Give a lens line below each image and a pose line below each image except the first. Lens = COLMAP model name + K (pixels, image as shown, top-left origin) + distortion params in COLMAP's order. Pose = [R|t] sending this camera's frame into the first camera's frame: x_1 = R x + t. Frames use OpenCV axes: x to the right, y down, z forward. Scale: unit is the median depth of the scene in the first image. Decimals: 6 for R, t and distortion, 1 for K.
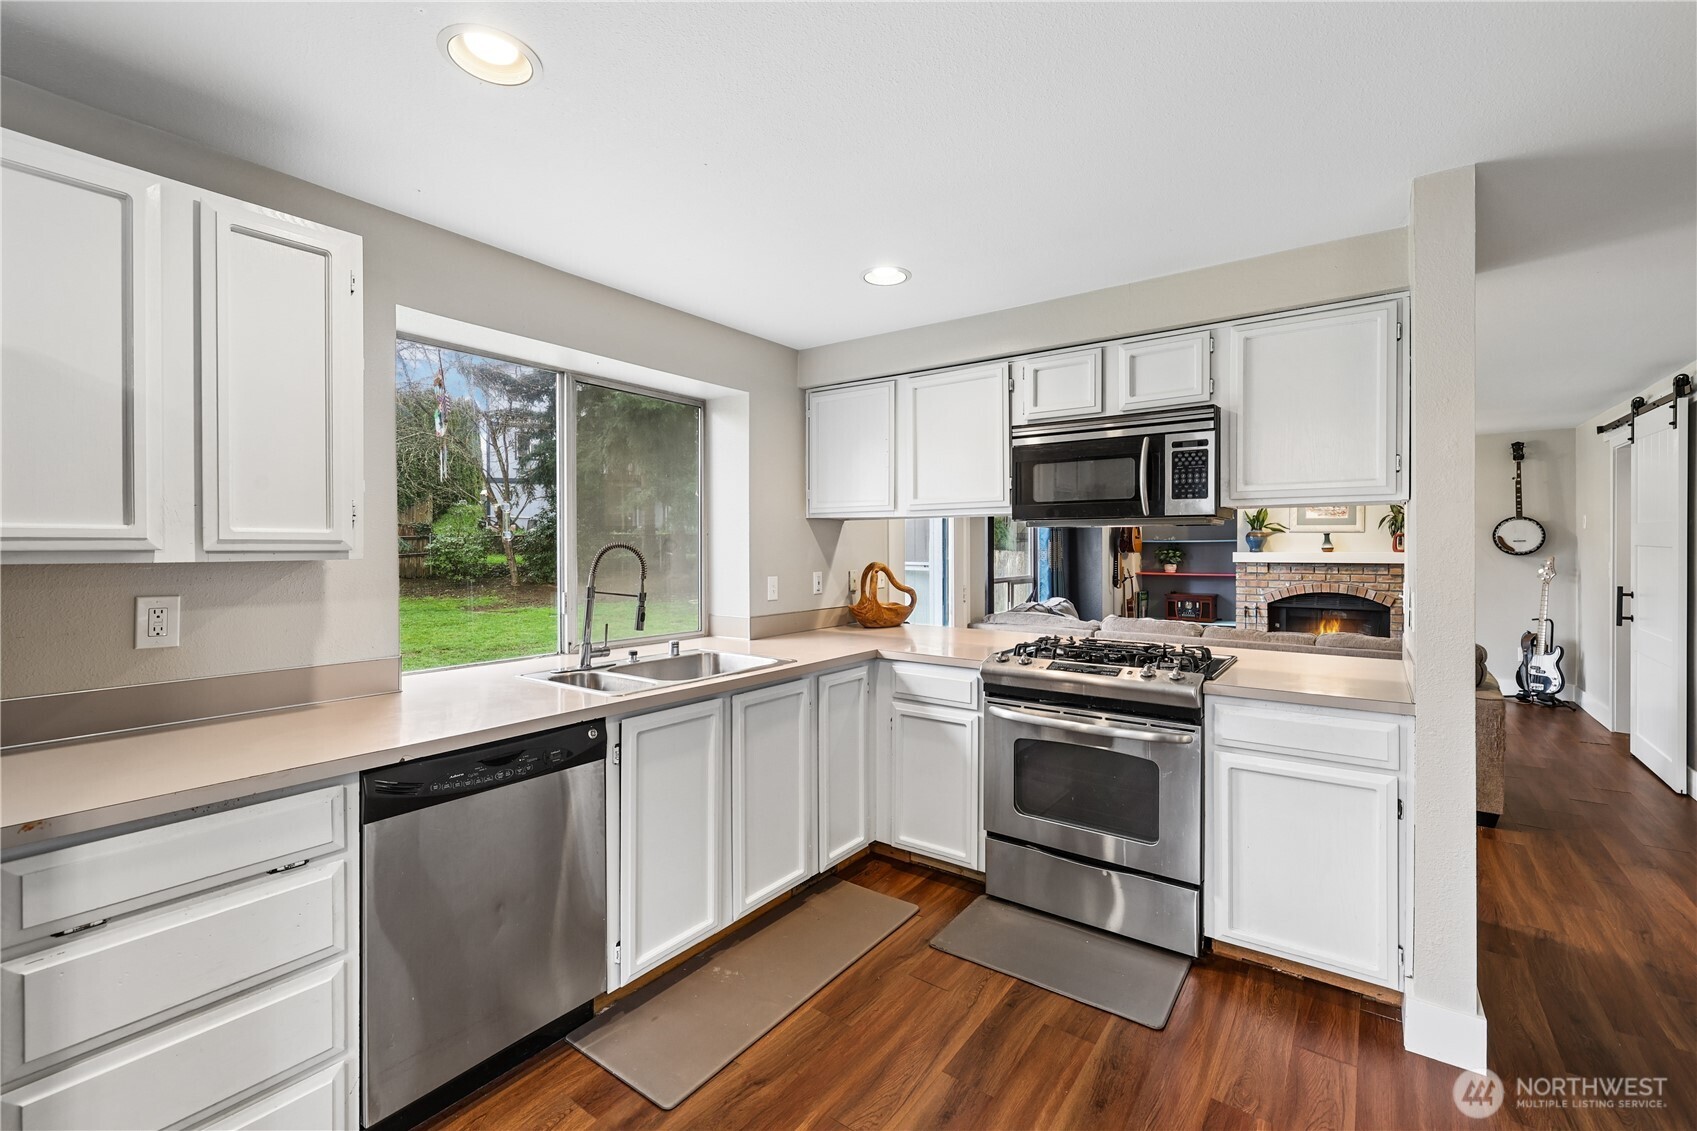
lens RADIAL K [[725.3, 0, 844.1], [0, 725.3, 555.3], [0, 0, 1]] dist [-0.001177, -0.000285]
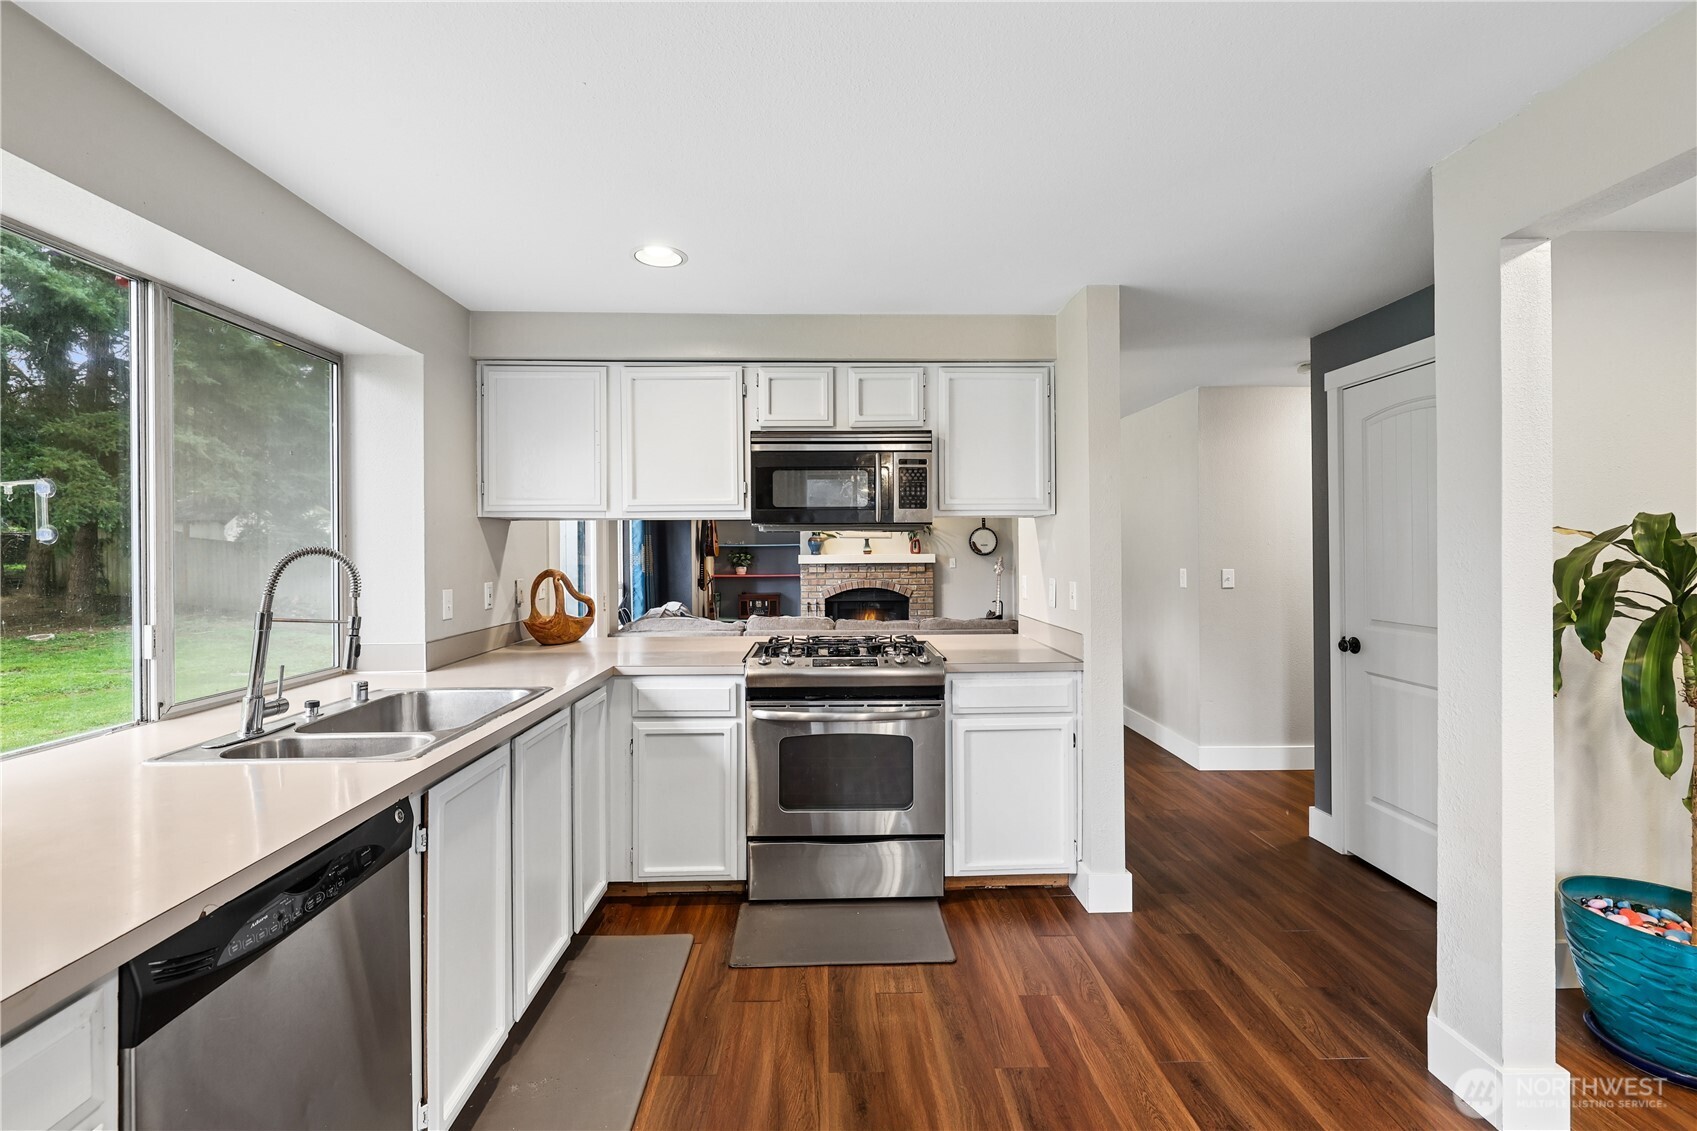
lens RADIAL K [[743.1, 0, 848.0], [0, 743.1, 552.3], [0, 0, 1]] dist [-0.000449, -0.000040]
pose [[0.787473, -0.005916, 0.616321, -0.307094], [0.012273, 0.999906, -0.006083, -0.001316], [-0.616227, 0.012354, 0.787472, 0.106412]]
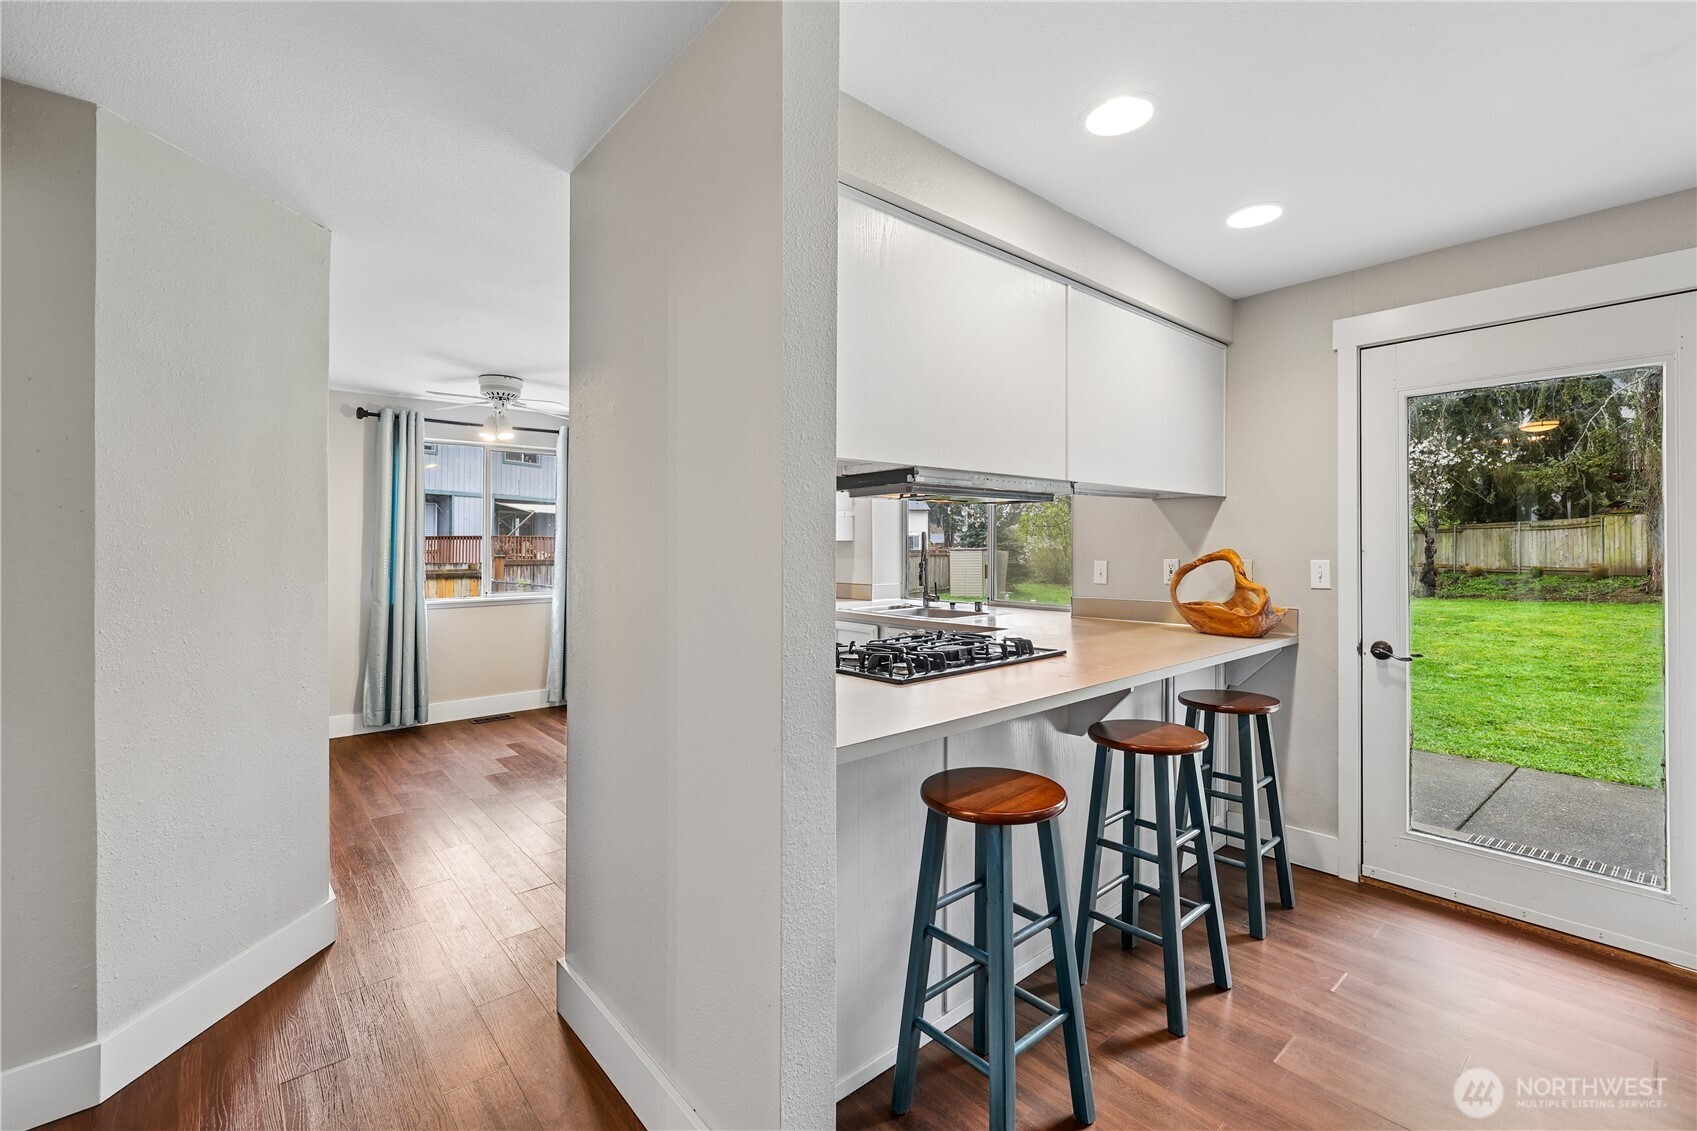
lens RADIAL K [[729.7, 0, 846.8], [0, 729.7, 534.4], [0, 0, 1]] dist [0.000438, 0.000257]
pose [[-0.221766, -0.013665, -0.975004, 1.185343], [-0.006918, 0.999899, -0.012441, 0.009863], [0.975075, 0.003986, -0.221838, 1.053798]]
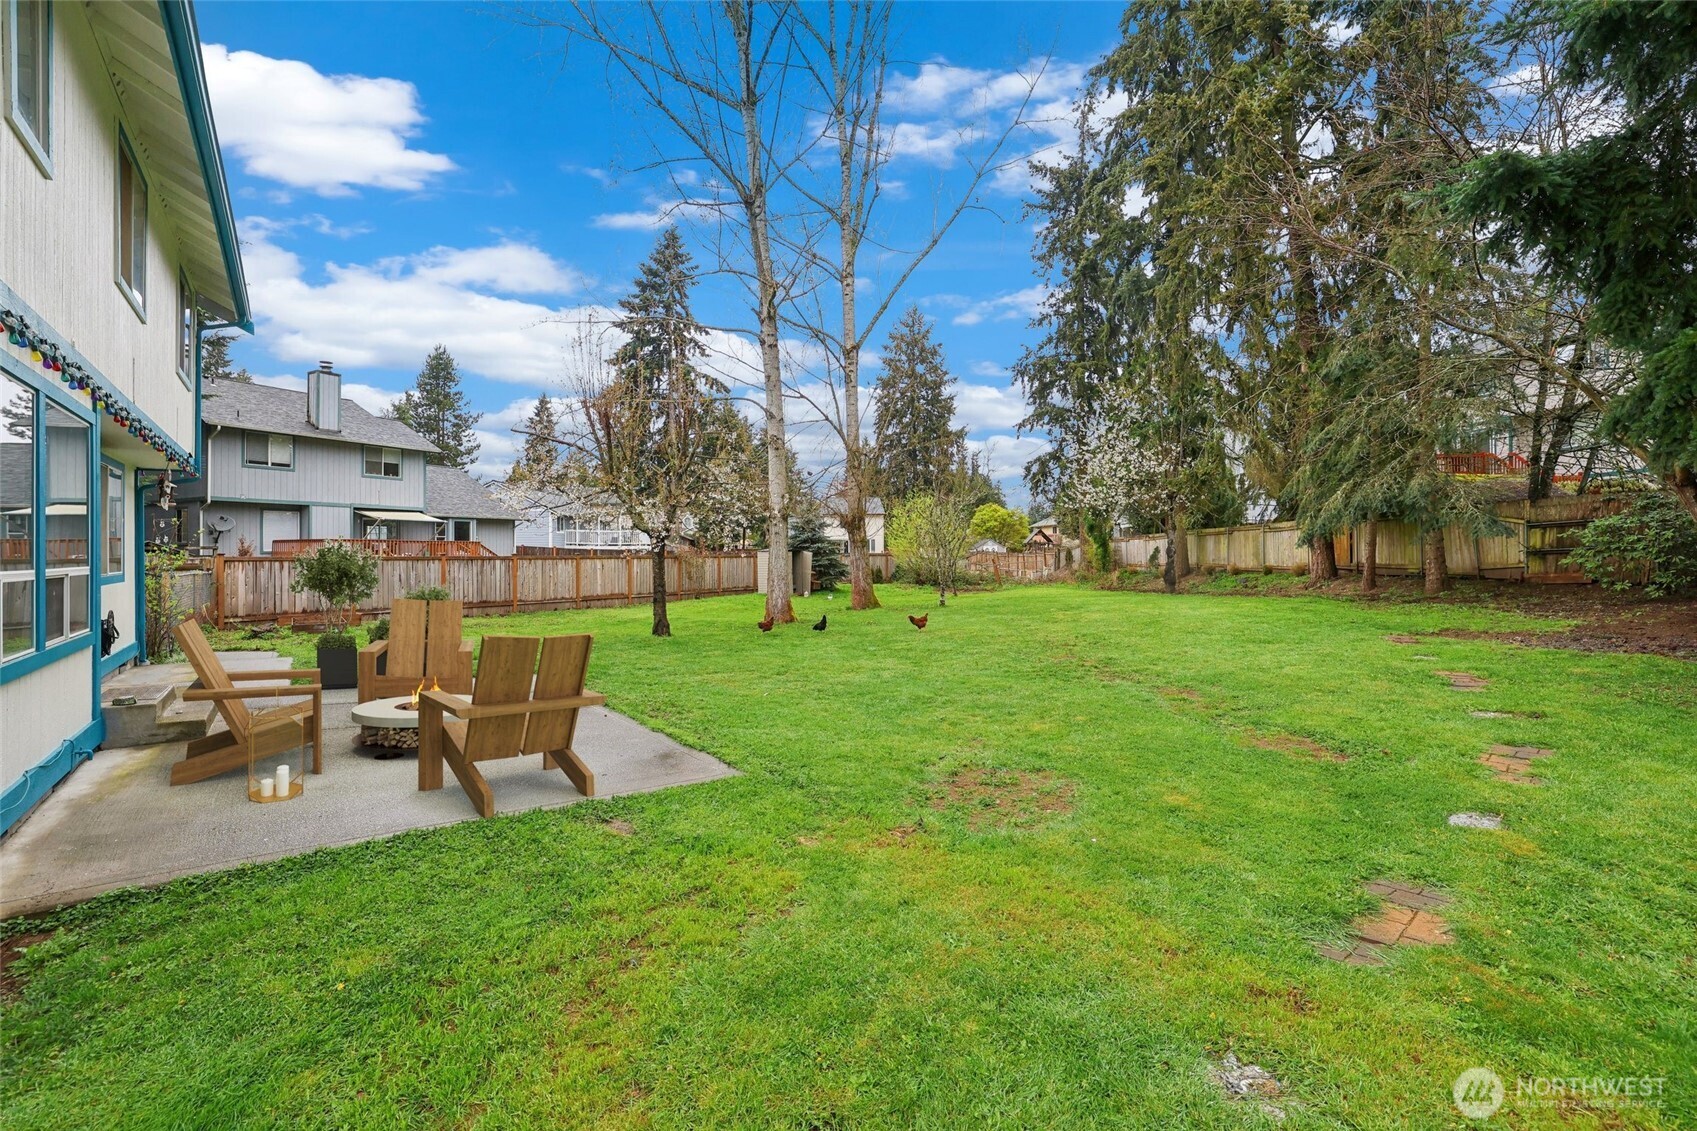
lens RADIAL K [[725.3, 0, 844.1], [0, 725.3, 555.3], [0, 0, 1]] dist [-0.001177, -0.000285]
pose [[-0.291520, 0.008957, -0.956523, 1.359792], [-0.005352, 0.999925, 0.010995, 0.022922], [0.956550, 0.008324, -0.291450, 4.463765]]
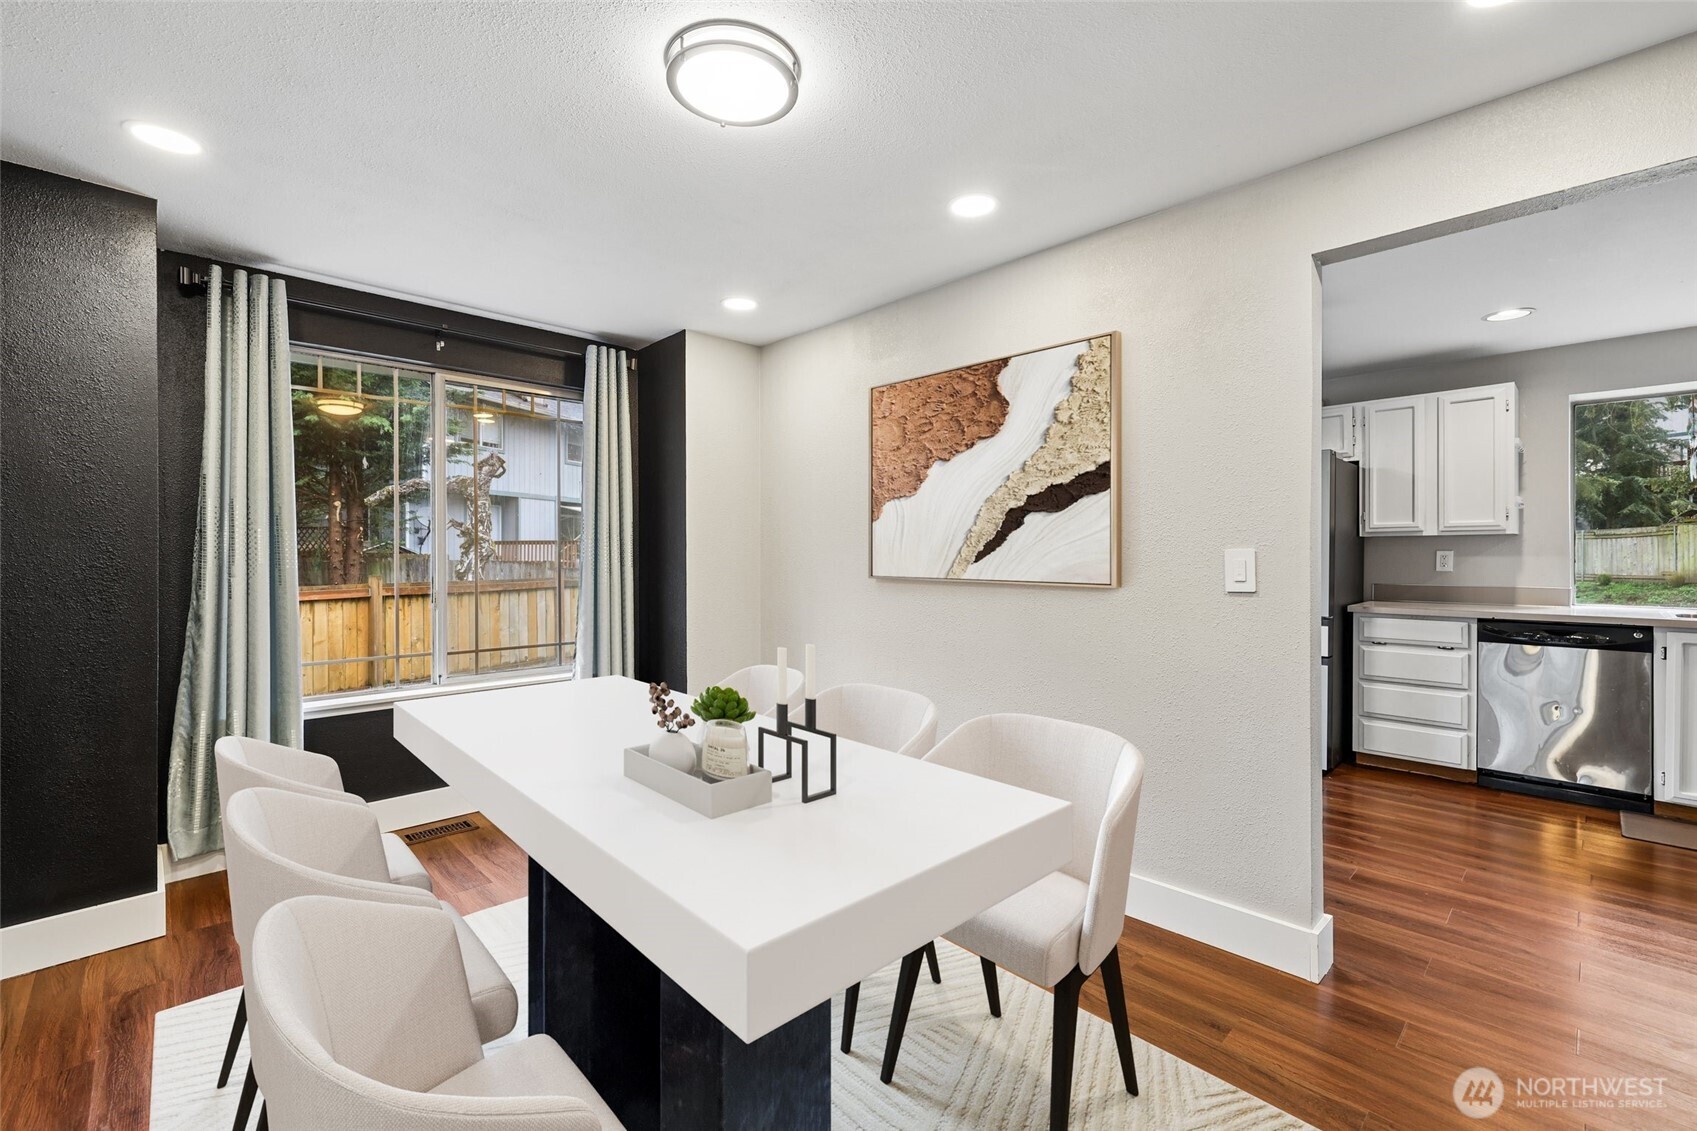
lens RADIAL K [[725.3, 0, 844.1], [0, 725.3, 555.3], [0, 0, 1]] dist [-0.001177, -0.000285]
pose [[-0.171647, 0.001674, -0.985157, 1.110070], [-0.009472, 0.999950, 0.003350, 0.050795], [0.985113, 0.009907, -0.171623, -0.359447]]
